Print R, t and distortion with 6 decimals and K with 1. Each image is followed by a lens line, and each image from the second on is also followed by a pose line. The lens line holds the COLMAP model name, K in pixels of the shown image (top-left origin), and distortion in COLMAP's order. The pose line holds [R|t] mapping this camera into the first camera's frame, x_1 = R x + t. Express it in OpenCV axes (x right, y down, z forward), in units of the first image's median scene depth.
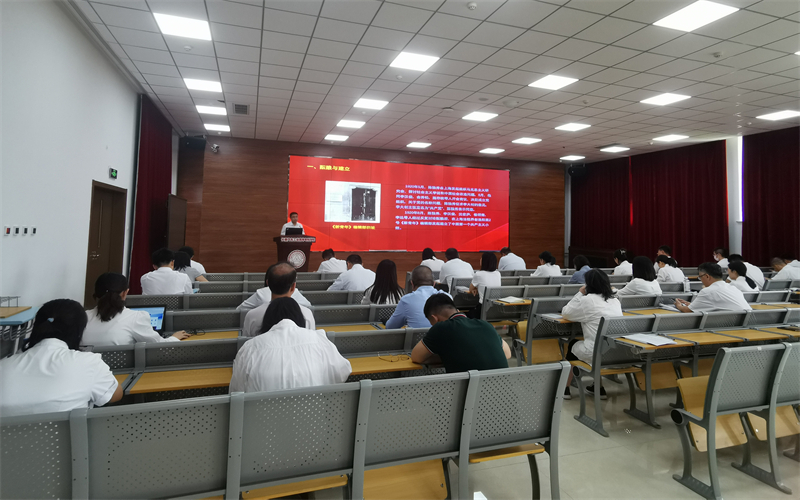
lens RADIAL K [[451.1, 0, 404.2], [0, 451.1, 200.2], [0, 0, 1]] dist [-0.015095, 0.016725]
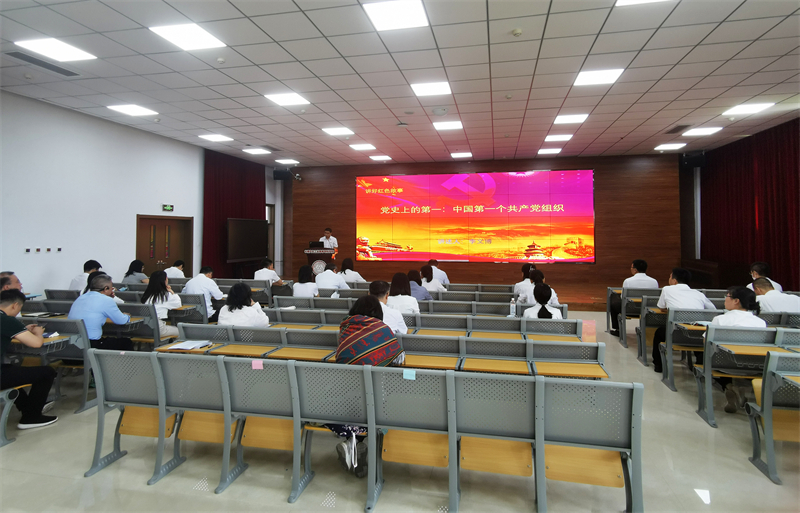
lens RADIAL K [[463.7, 0, 444.4], [0, 463.7, 213.7], [0, 0, 1]] dist [0.009175, 0.002694]
pose [[0.854958, -0.044564, -0.516779, 1.059393], [0.051366, 0.998679, -0.001142, 0.008261], [0.516147, -0.025569, 0.856118, 0.208053]]
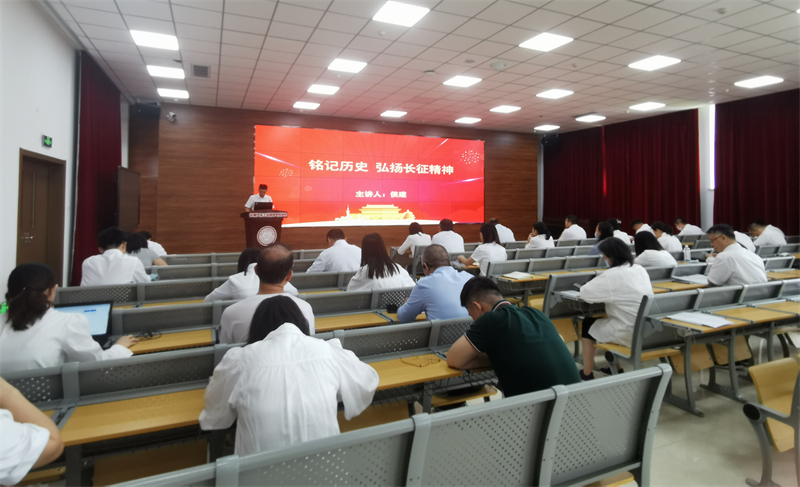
lens RADIAL K [[445.8, 0, 409.2], [0, 445.8, 189.2], [0, 0, 1]] dist [-0.002370, 0.007197]
pose [[0.995820, -0.014218, 0.090224, -0.050108], [0.011217, 0.999370, 0.033681, 0.012314], [-0.090646, -0.032528, 0.995352, 0.110866]]
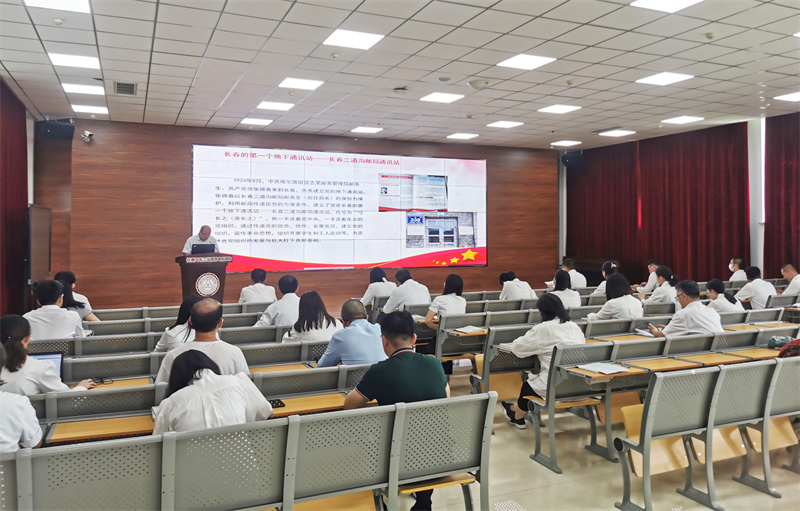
lens RADIAL K [[625.1, 0, 412.6], [0, 625.1, 216.9], [0, 0, 1]] dist [0.029214, -0.049096]
pose [[0.995625, -0.018995, 0.091493, 0.020443], [0.015425, 0.999098, 0.039574, -0.035508], [-0.092162, -0.037990, 0.995019, -0.141974]]
